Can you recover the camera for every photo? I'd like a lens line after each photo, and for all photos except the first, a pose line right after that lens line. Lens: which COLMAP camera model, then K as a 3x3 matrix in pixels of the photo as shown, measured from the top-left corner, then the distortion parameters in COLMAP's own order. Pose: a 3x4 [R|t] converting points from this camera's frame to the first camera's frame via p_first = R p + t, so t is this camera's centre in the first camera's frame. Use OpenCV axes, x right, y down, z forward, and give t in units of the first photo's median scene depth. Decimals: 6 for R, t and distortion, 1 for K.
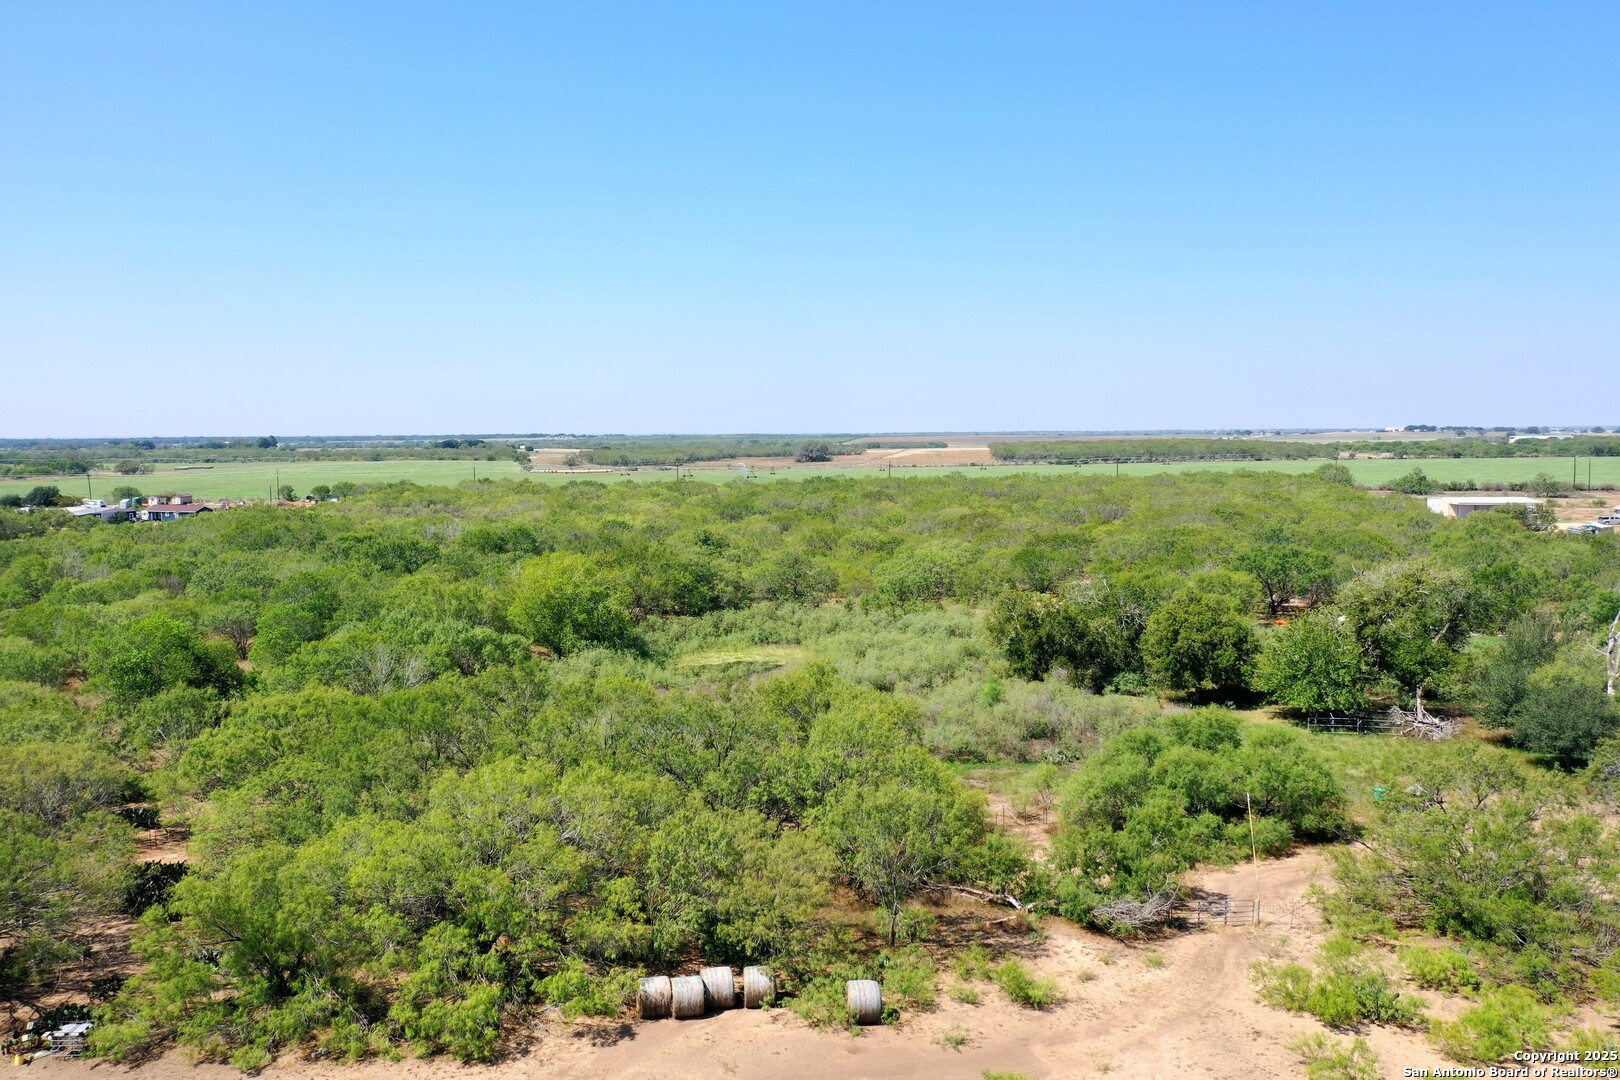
lens RADIAL K [[1279.0, 0, 810.4], [0, 1279.0, 538.1], [0, 0, 1]] dist [-0.003682, 0.000966]
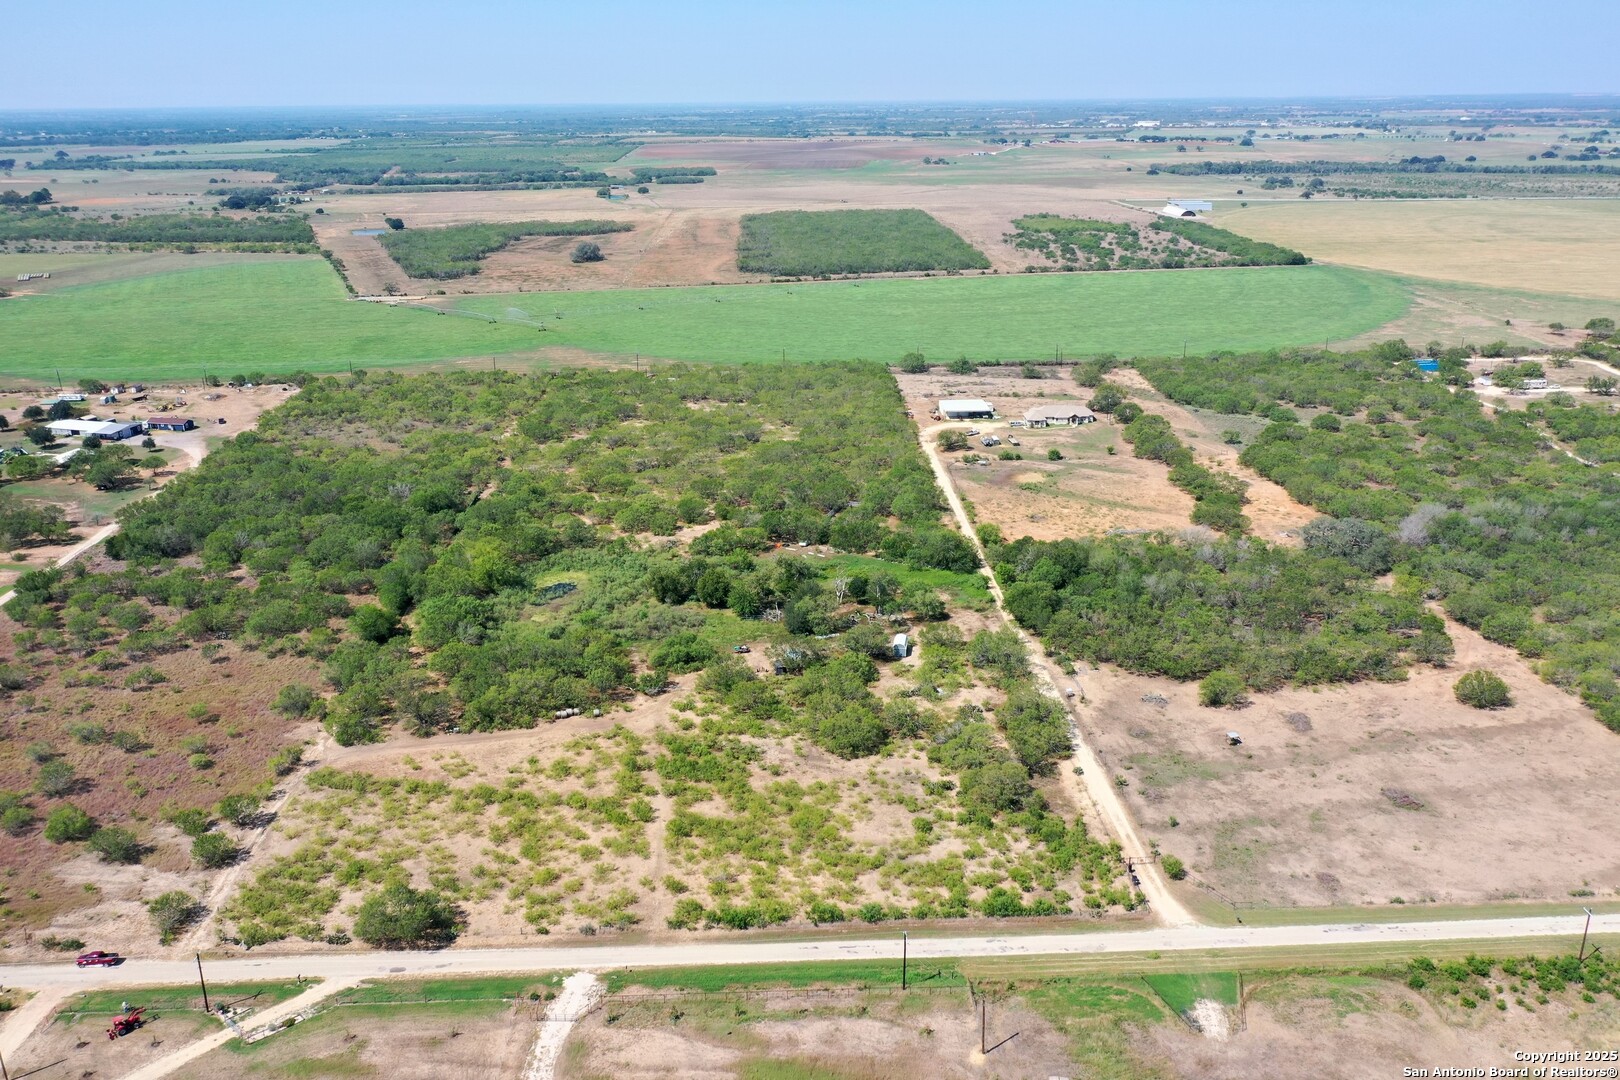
lens RADIAL K [[1279.0, 0, 810.4], [0, 1279.0, 538.1], [0, 0, 1]] dist [-0.003682, 0.000966]
pose [[0.986488, -0.054794, 0.154396, 0.074539], [0.014999, 0.968660, 0.247937, -0.908025], [-0.163143, -0.242271, 0.956394, -2.237894]]
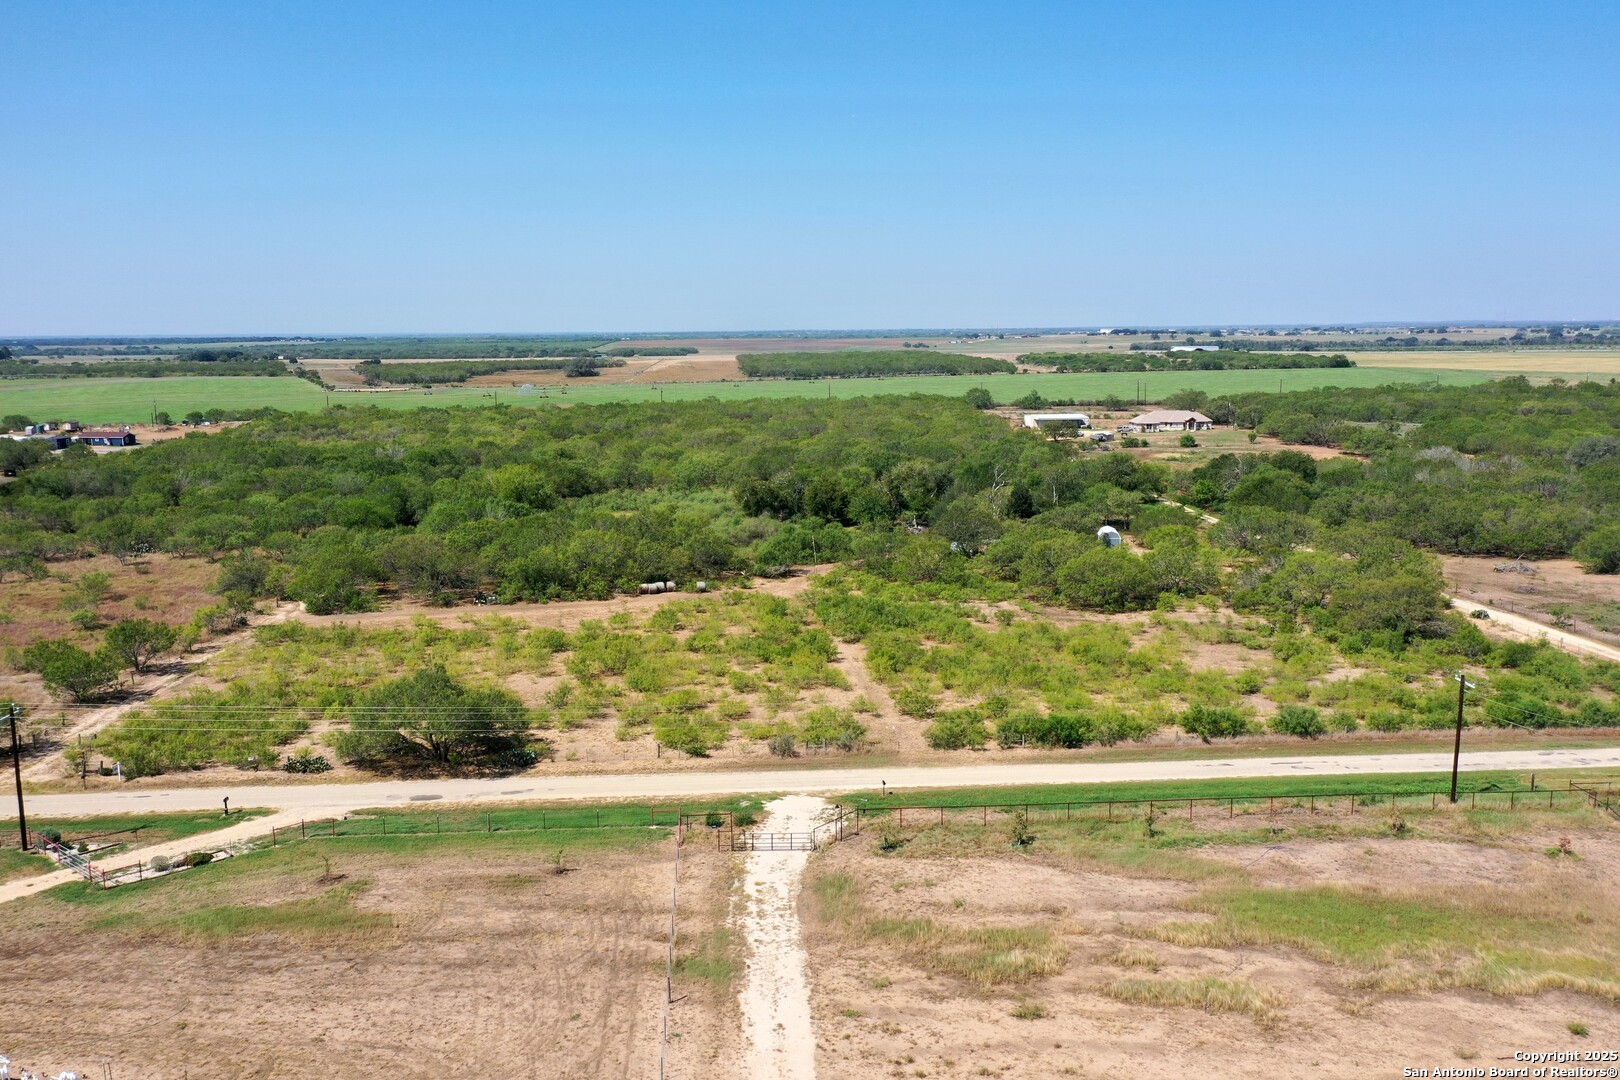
lens RADIAL K [[1282.1, 0, 810.0], [0, 1282.1, 540.0], [0, 0, 1]] dist [-0.002250, 0.003931]
pose [[0.981256, -0.032737, 0.189905, -0.182328], [0.017545, 0.996549, 0.081133, -0.035087], [-0.191906, -0.076280, 0.978444, -1.400601]]
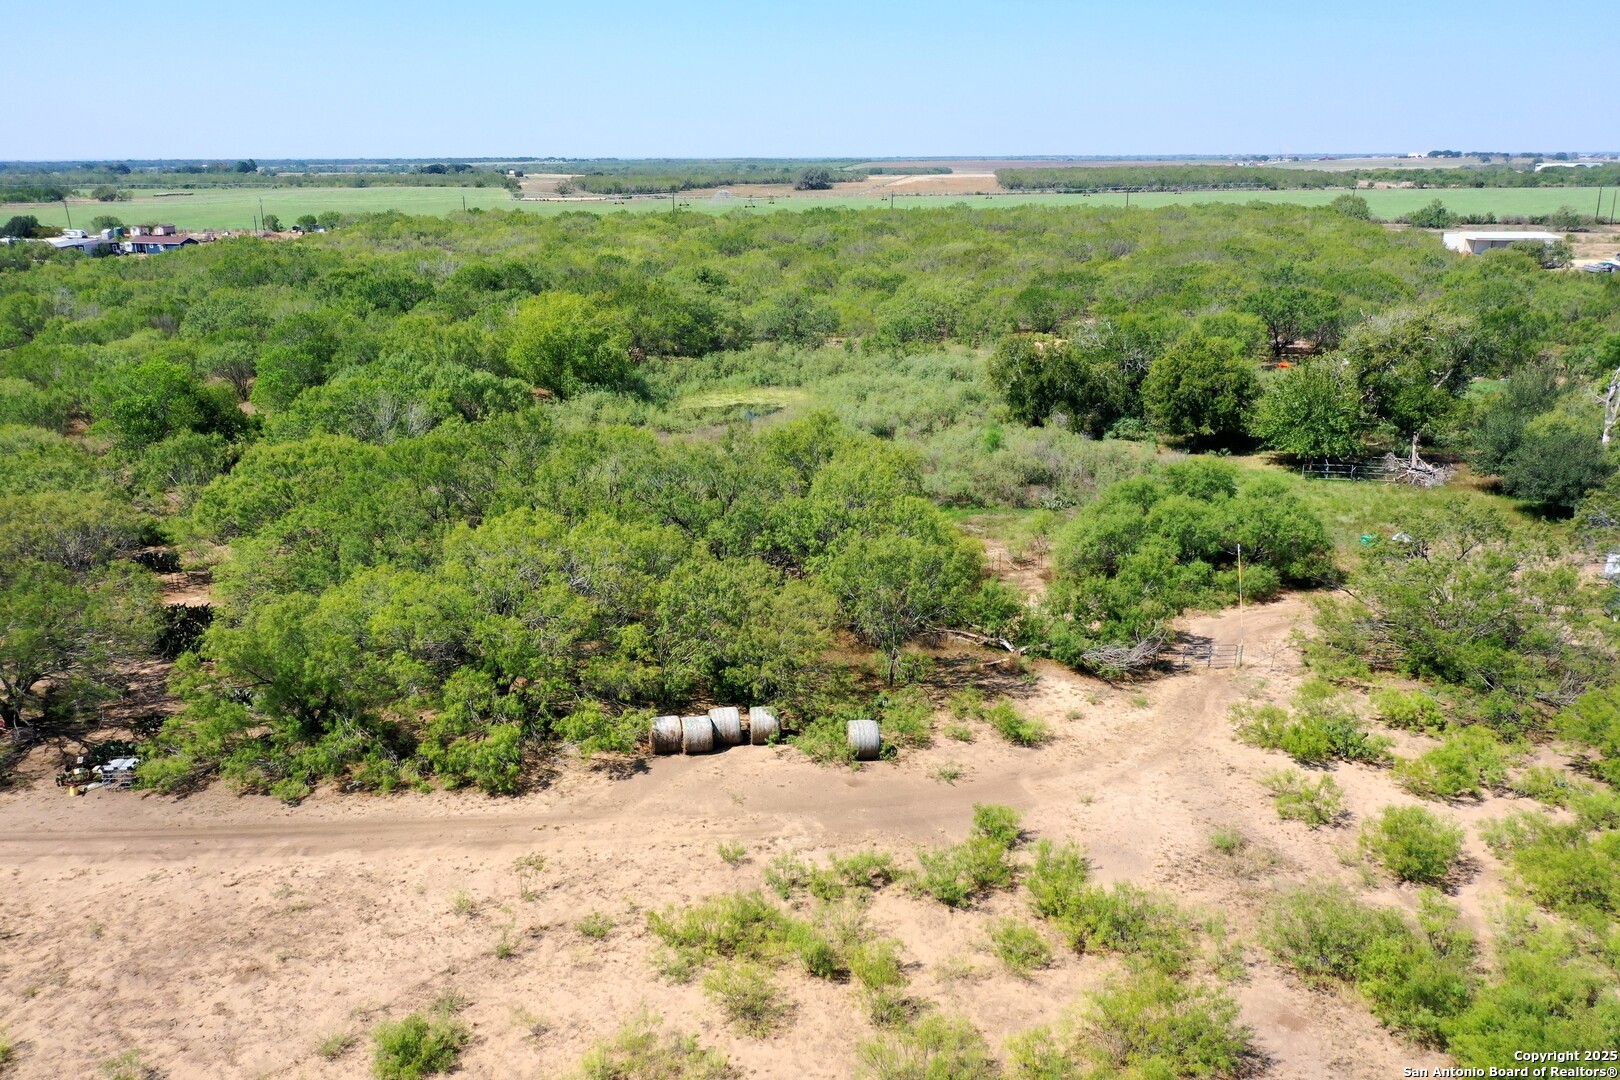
lens RADIAL K [[1279.0, 0, 810.4], [0, 1279.0, 538.1], [0, 0, 1]] dist [-0.003682, 0.000966]
pose [[0.999997, 0.002421, 0.000934, -0.001889], [-0.002561, 0.978517, 0.206150, -0.010265], [-0.000414, -0.206152, 0.978520, -0.002402]]
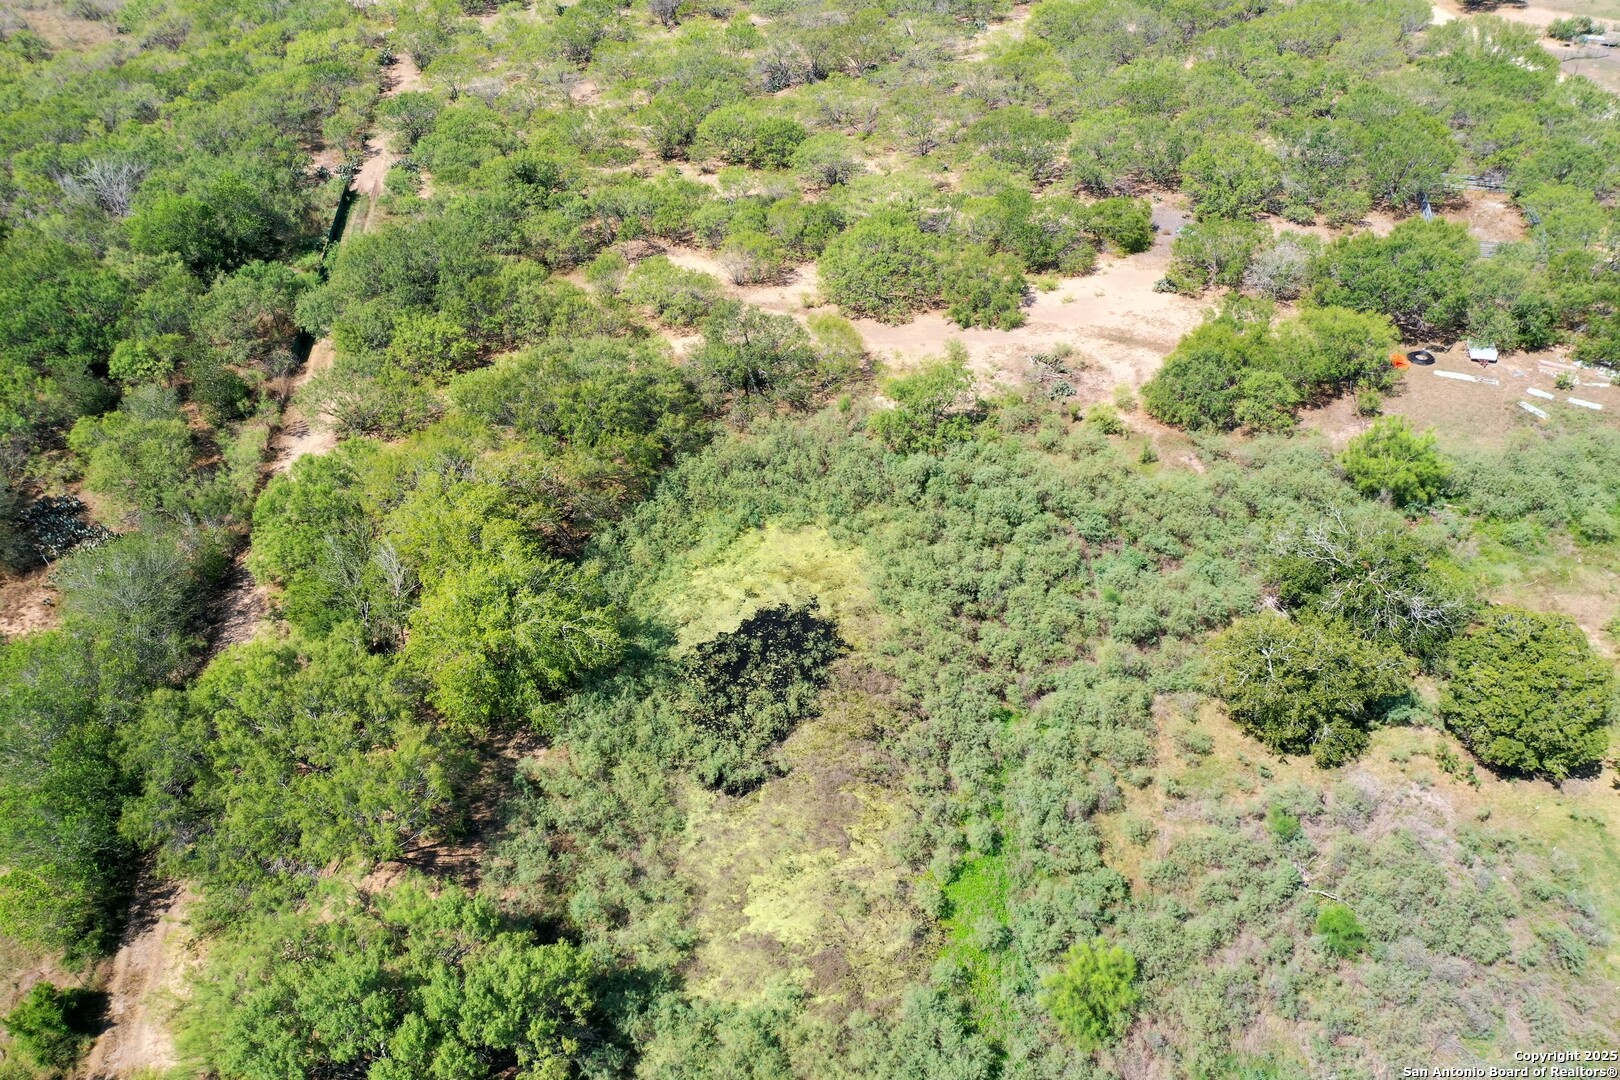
lens RADIAL K [[1279.0, 0, 810.4], [0, 1279.0, 538.1], [0, 0, 1]] dist [-0.003682, 0.000966]
pose [[0.963451, -0.162127, 0.213252, -0.238538], [0.019530, 0.836455, 0.547688, -0.429615], [-0.267170, -0.523506, 0.809050, 0.681511]]
